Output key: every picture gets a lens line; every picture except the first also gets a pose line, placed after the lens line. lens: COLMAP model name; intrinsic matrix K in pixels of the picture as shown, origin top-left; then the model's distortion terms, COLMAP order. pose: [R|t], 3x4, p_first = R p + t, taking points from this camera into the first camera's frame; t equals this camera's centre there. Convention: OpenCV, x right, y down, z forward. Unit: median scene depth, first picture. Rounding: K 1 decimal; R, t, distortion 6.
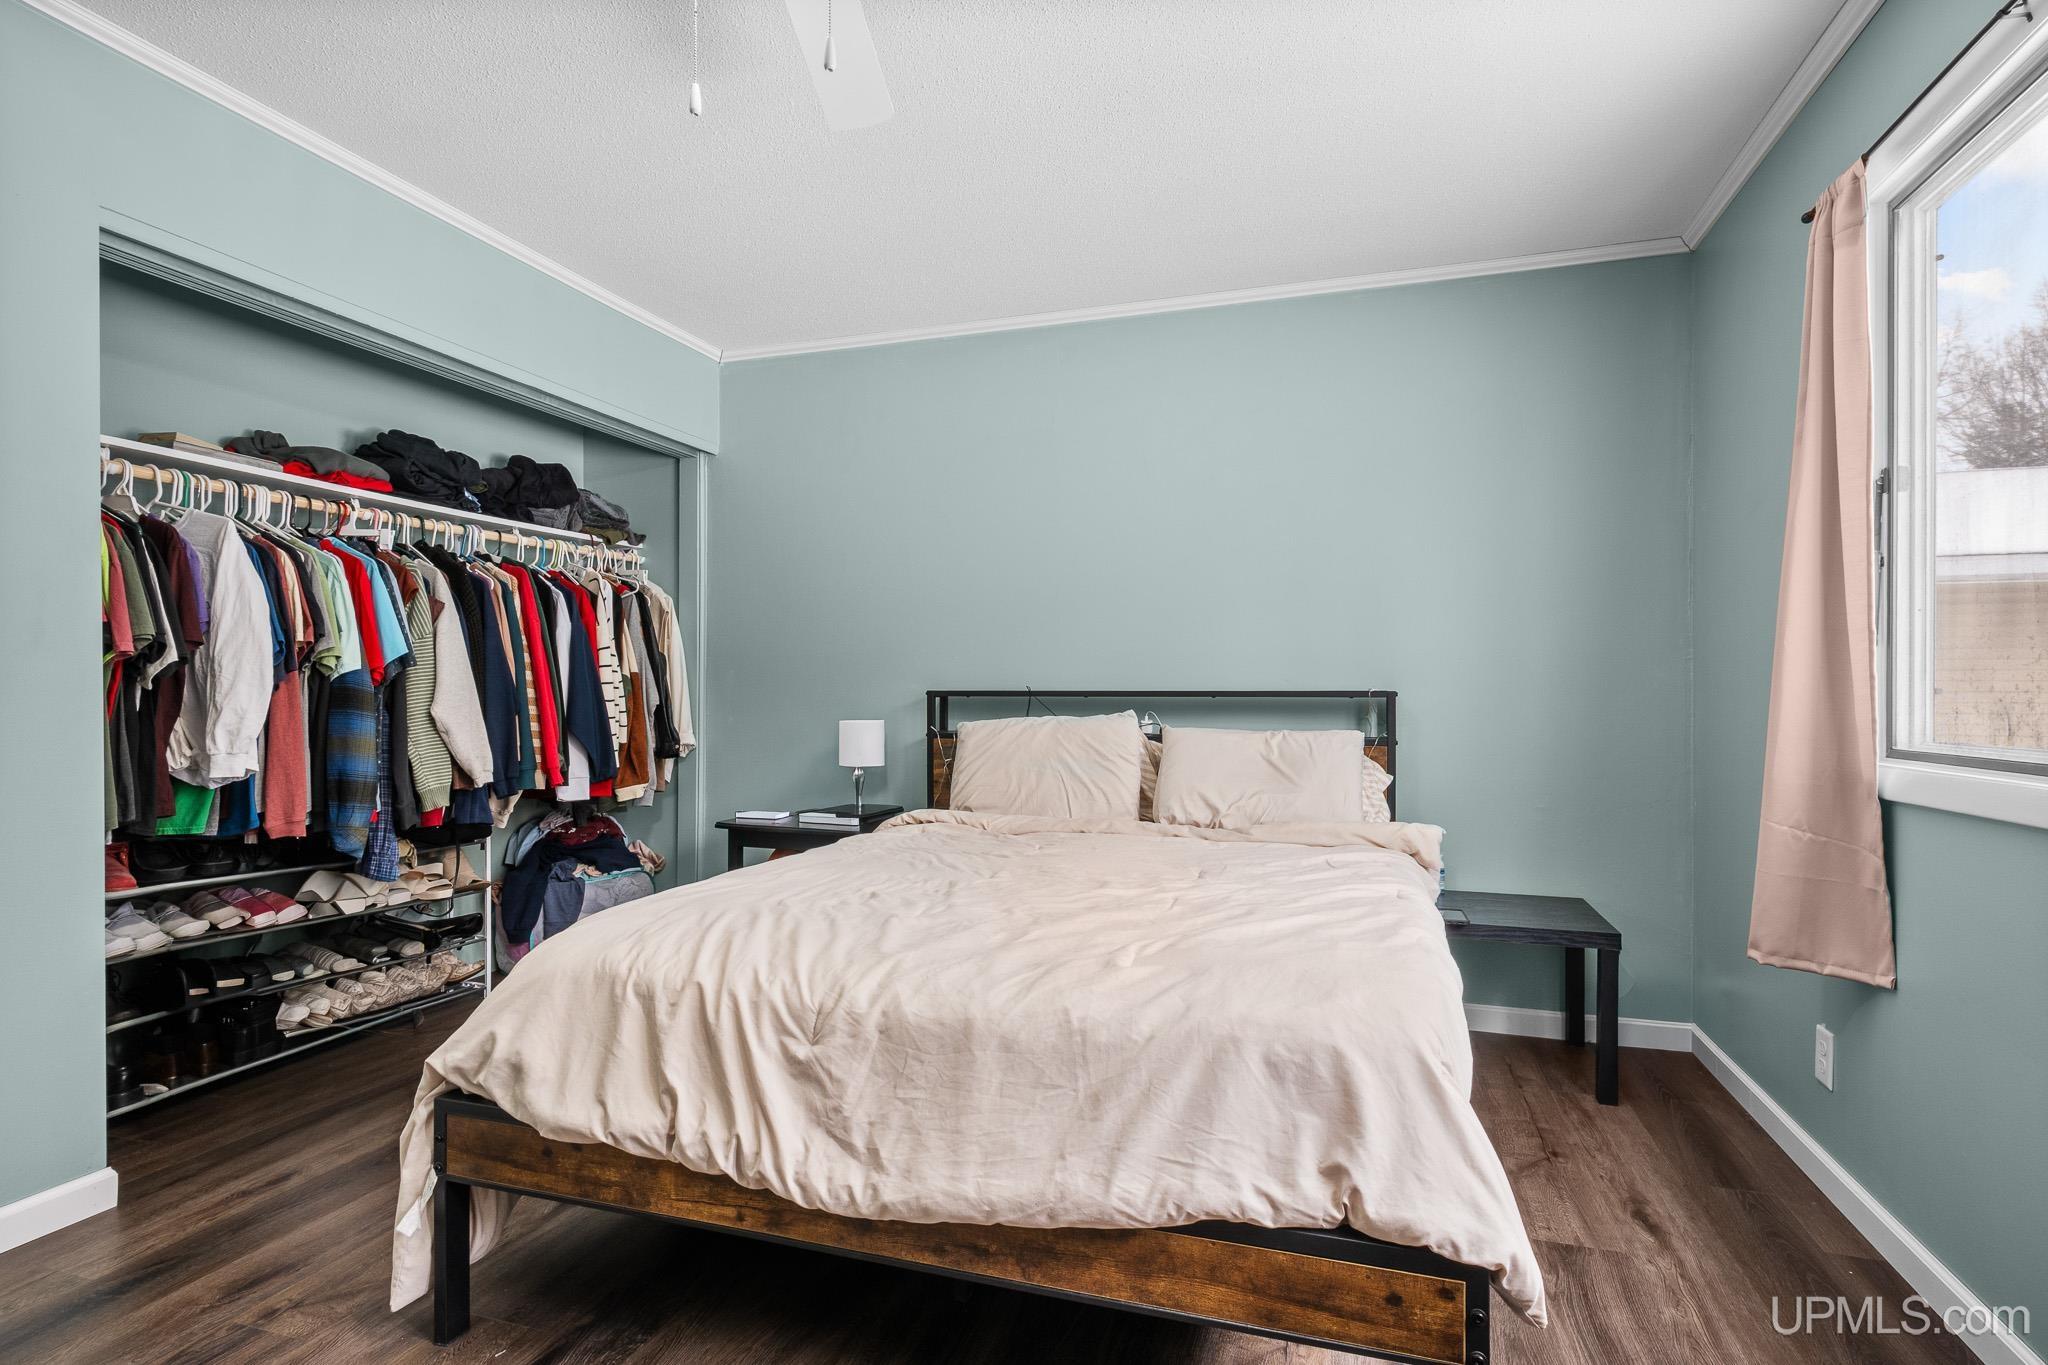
lens RADIAL K [[1028.0, 0, 1020.3], [0, 1028.0, 695.4], [0, 0, 1]] dist [0.001635, 0.001312]
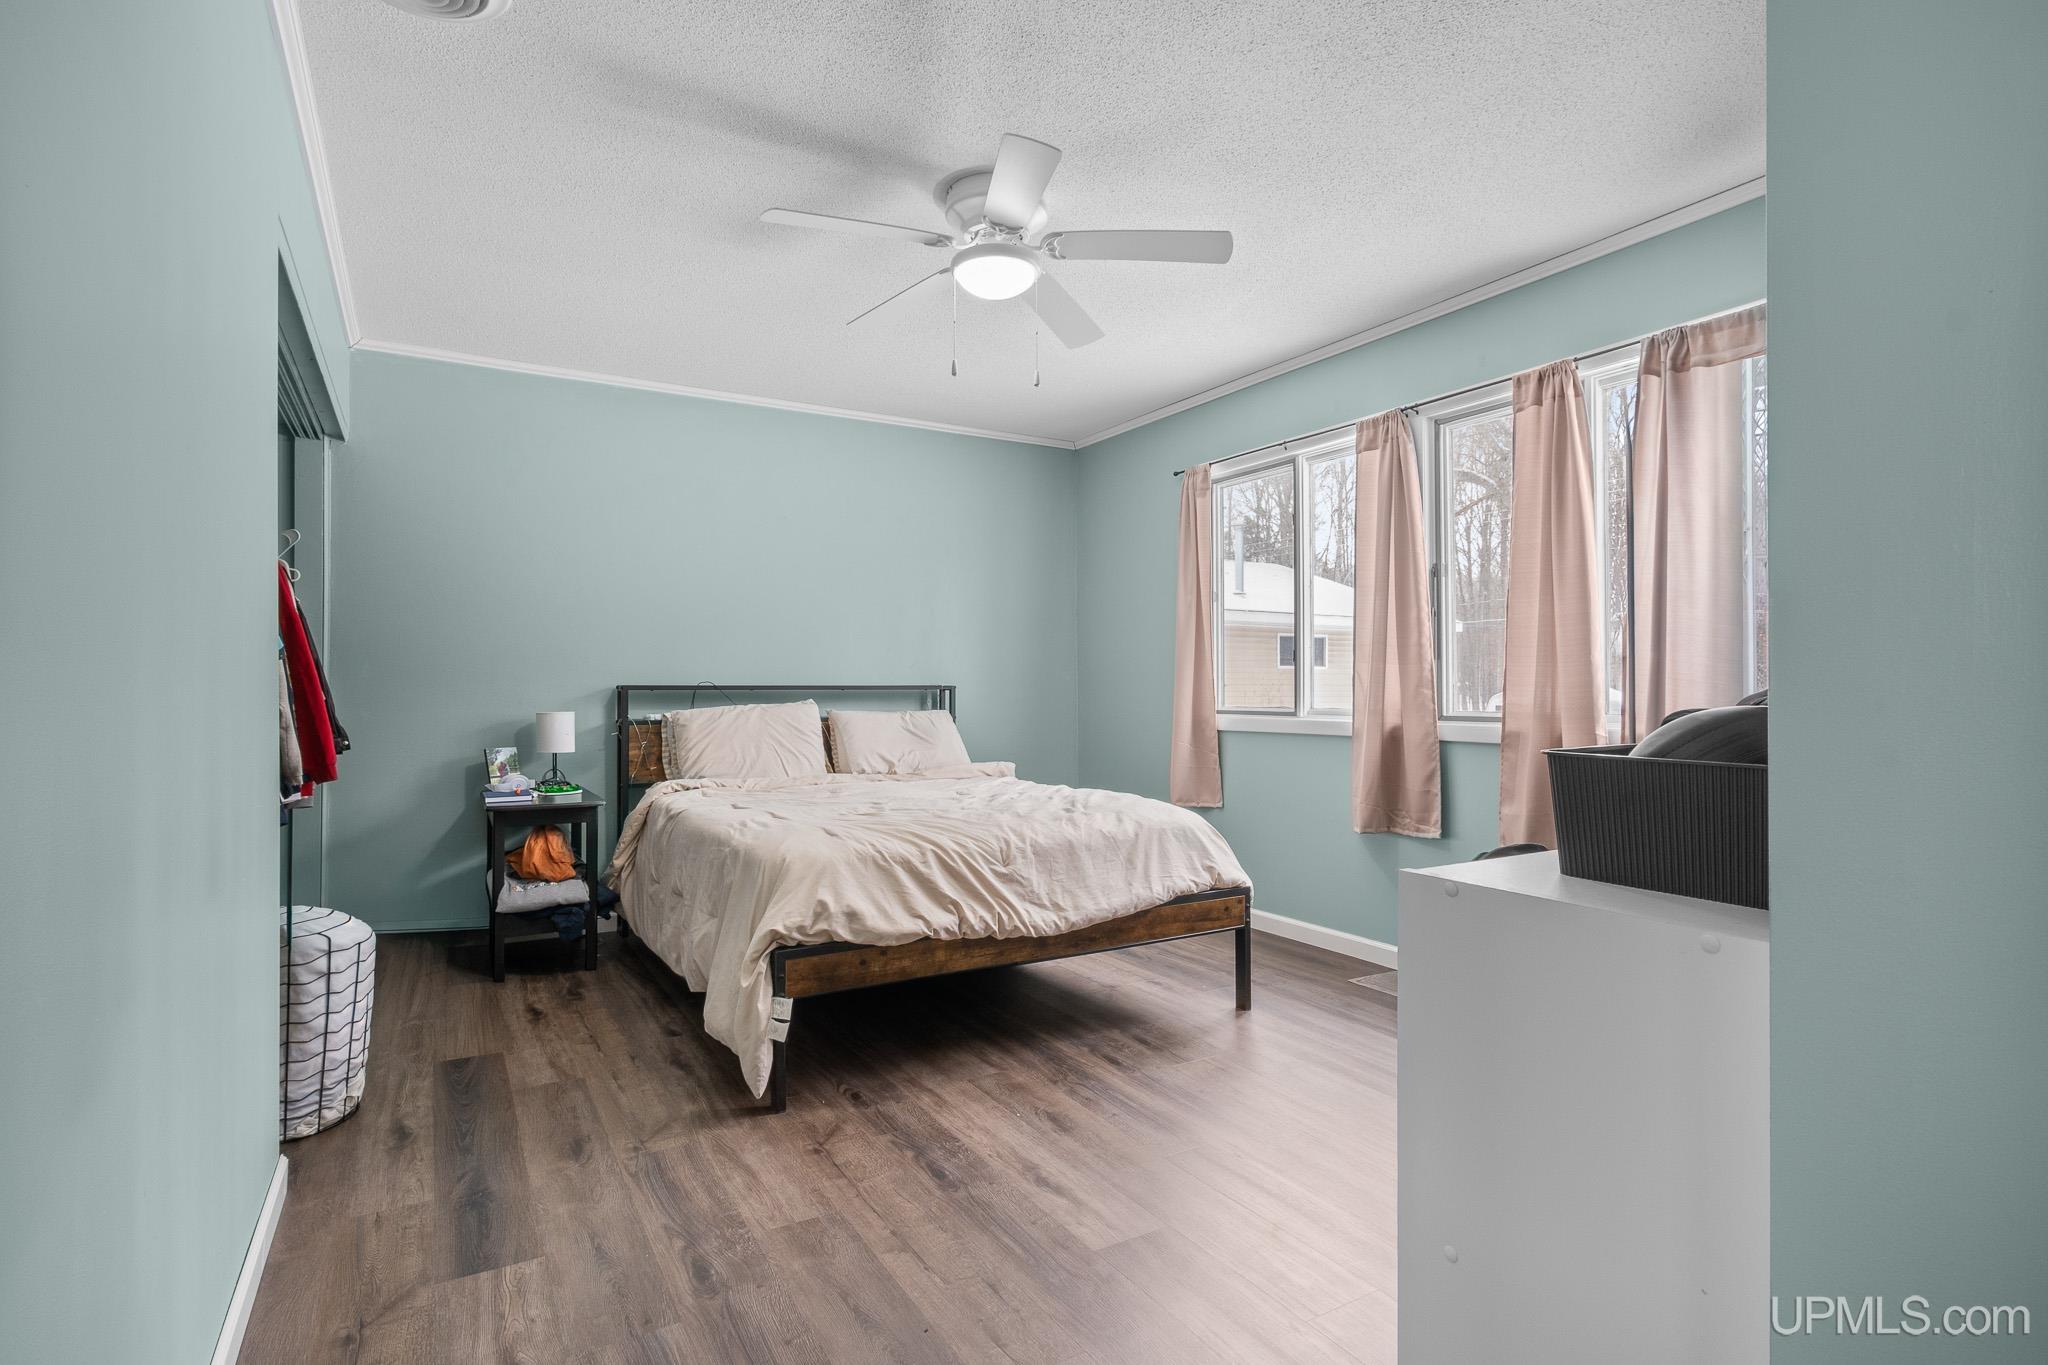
lens RADIAL K [[1028.0, 0, 1017.7], [0, 1028.0, 680.5], [0, 0, 1]] dist [0.001635, 0.001312]
pose [[0.656878, 0.004137, 0.753985, -1.674933], [0.003202, 0.999961, -0.008276, 0.002576], [-0.753990, 0.007850, 0.656839, -0.305672]]
